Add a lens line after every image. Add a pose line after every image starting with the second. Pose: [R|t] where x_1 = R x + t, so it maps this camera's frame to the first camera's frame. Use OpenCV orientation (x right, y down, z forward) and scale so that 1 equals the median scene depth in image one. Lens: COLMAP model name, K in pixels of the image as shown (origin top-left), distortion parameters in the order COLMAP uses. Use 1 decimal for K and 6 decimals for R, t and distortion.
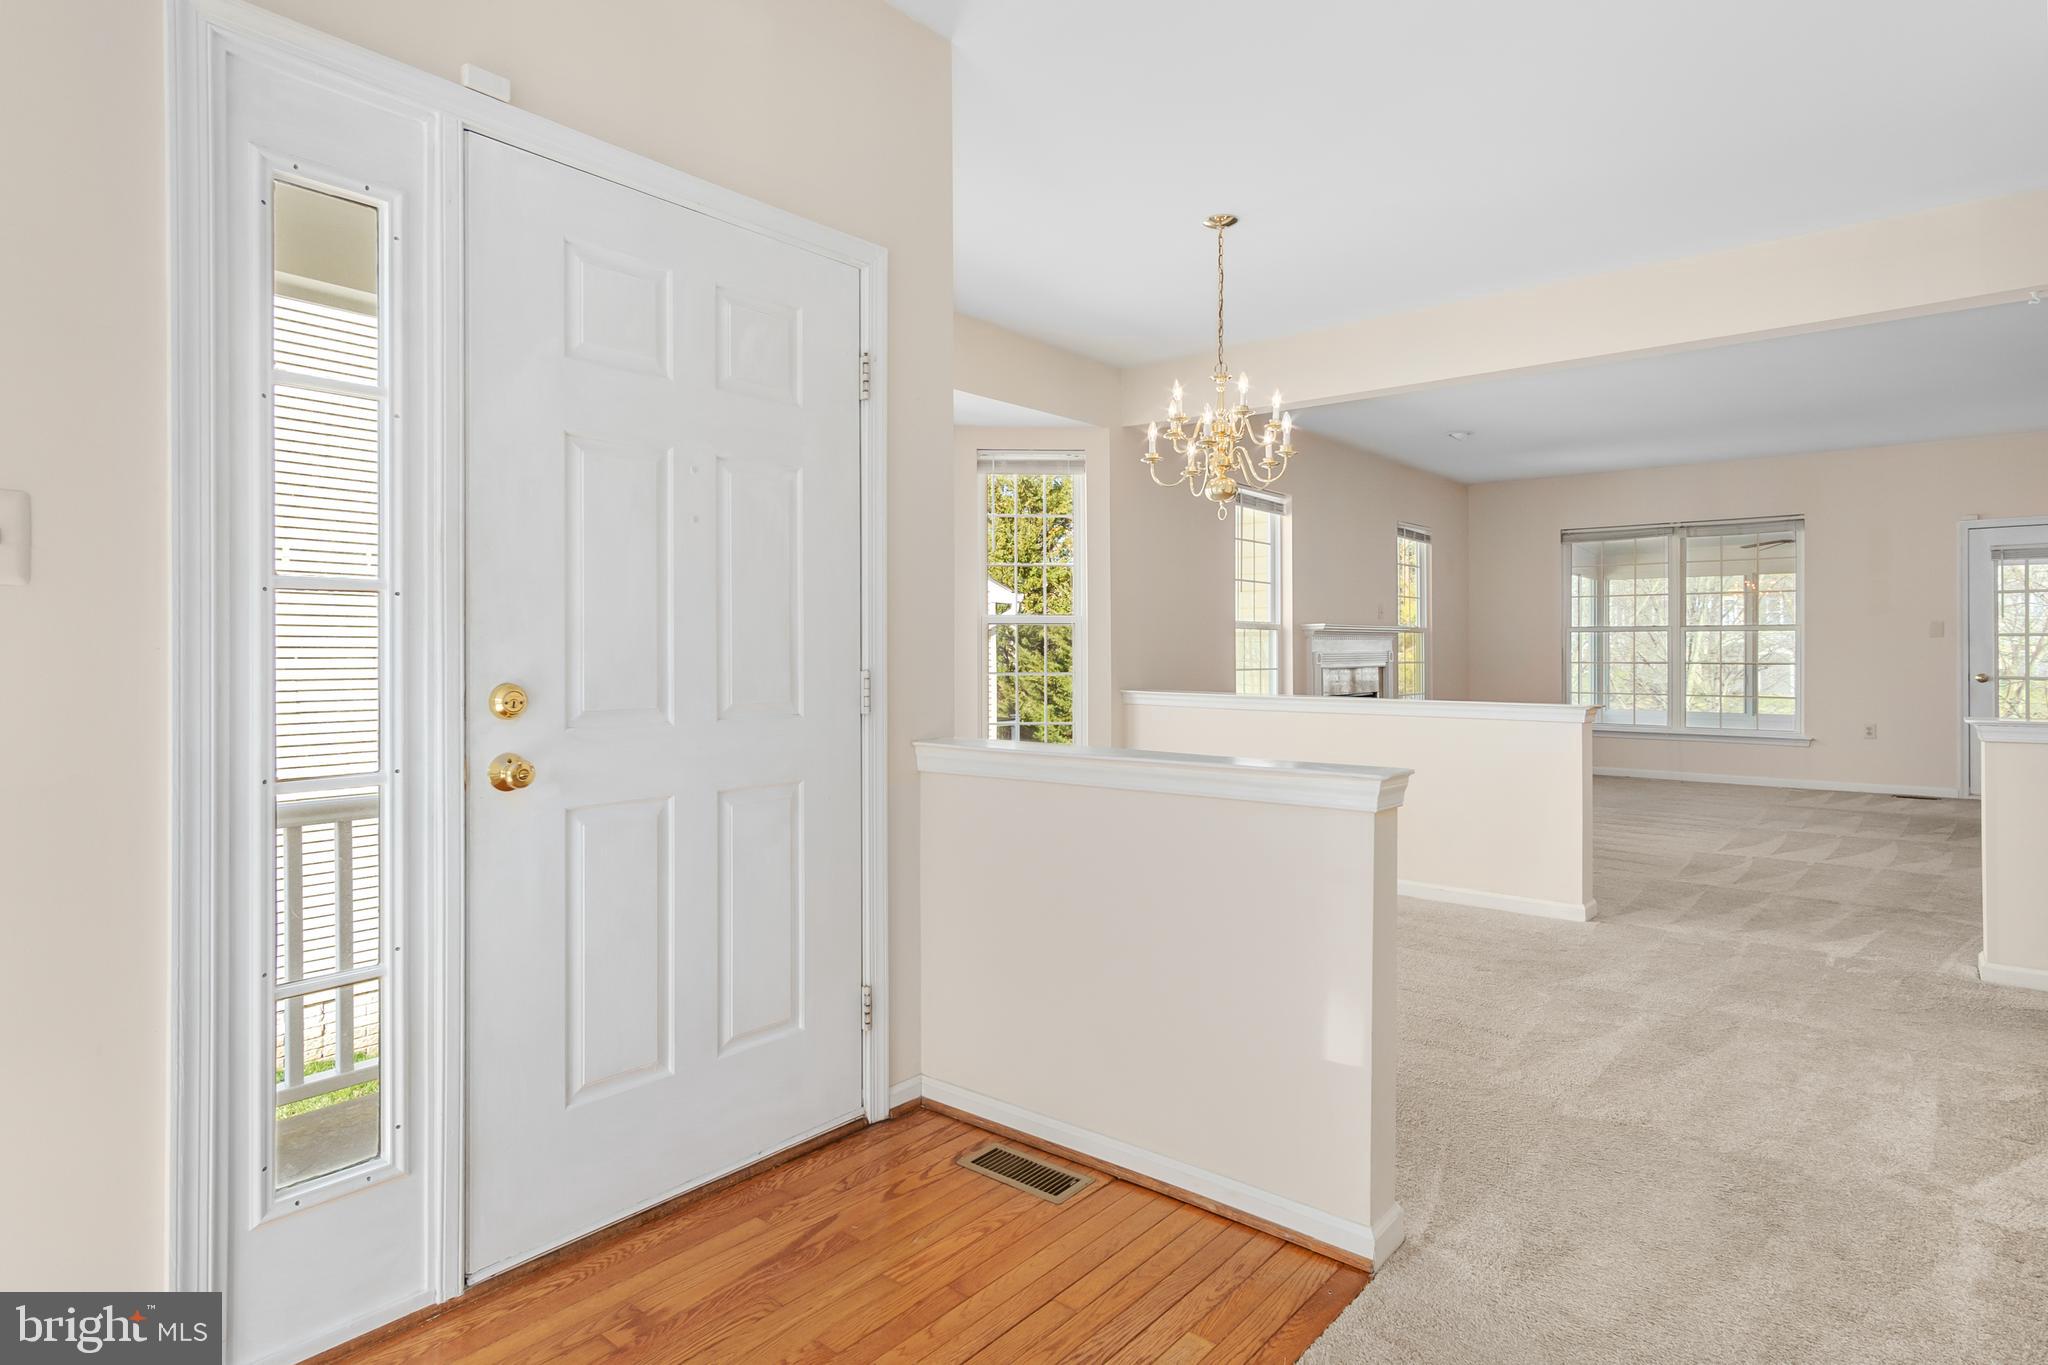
lens RADIAL K [[1089.2, 0, 1027.2], [0, 1089.2, 651.7], [0, 0, 1]] dist [0.011793, -0.000618]
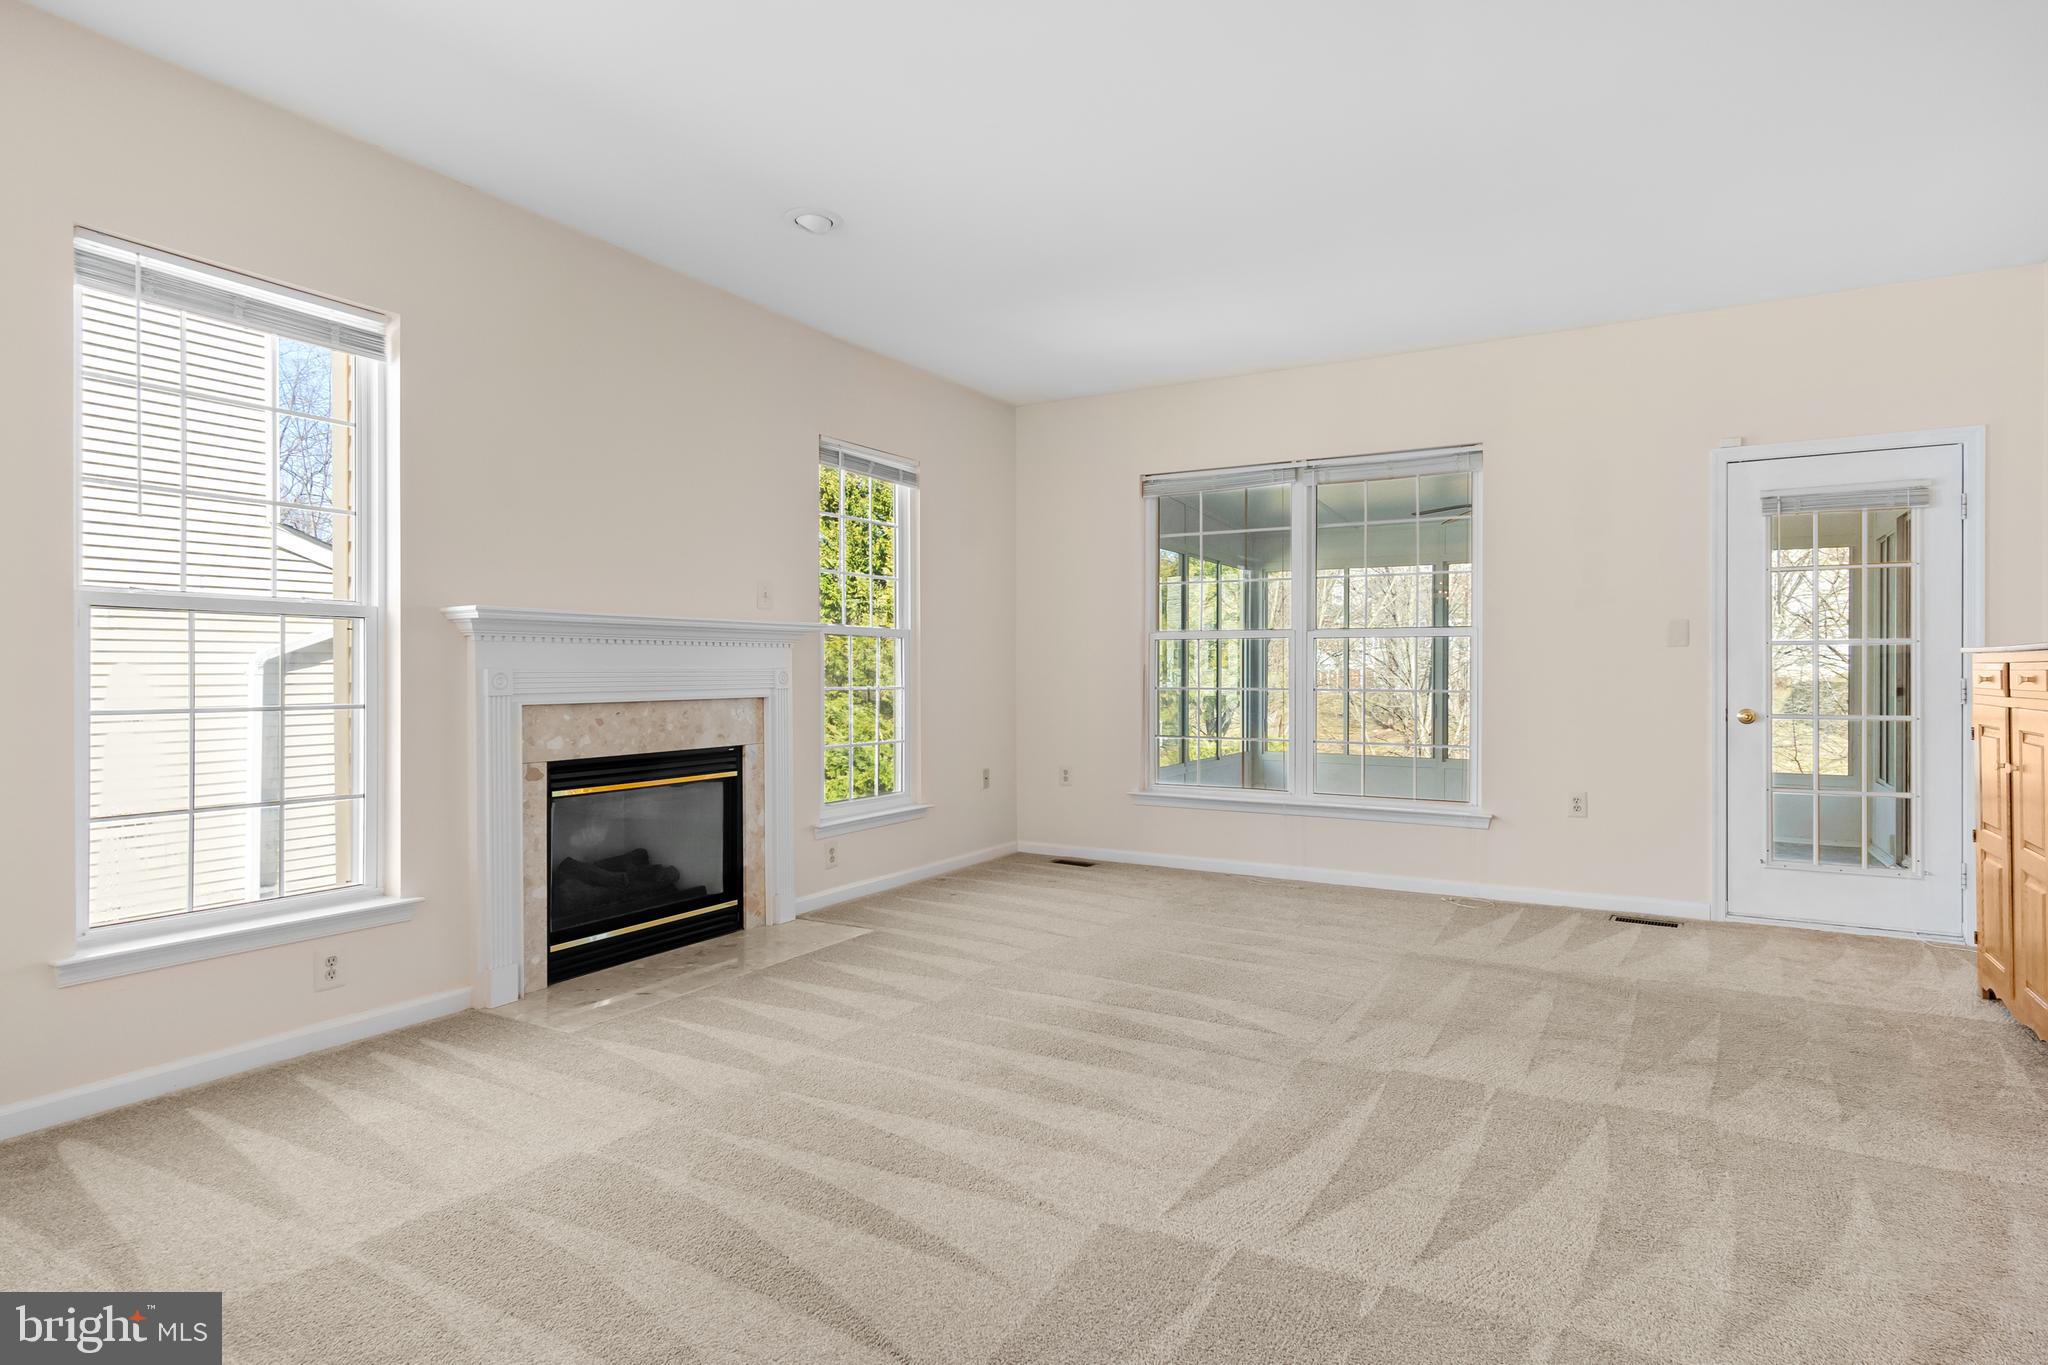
lens RADIAL K [[1089.2, 0, 1025.3], [0, 1089.2, 677.3], [0, 0, 1]] dist [0.011793, -0.000618]
pose [[0.987412, 0.001656, 0.158163, 0.395708], [-0.002038, 0.999995, 0.002250, 0.002557], [-0.158158, -0.002544, 0.987410, 0.483238]]
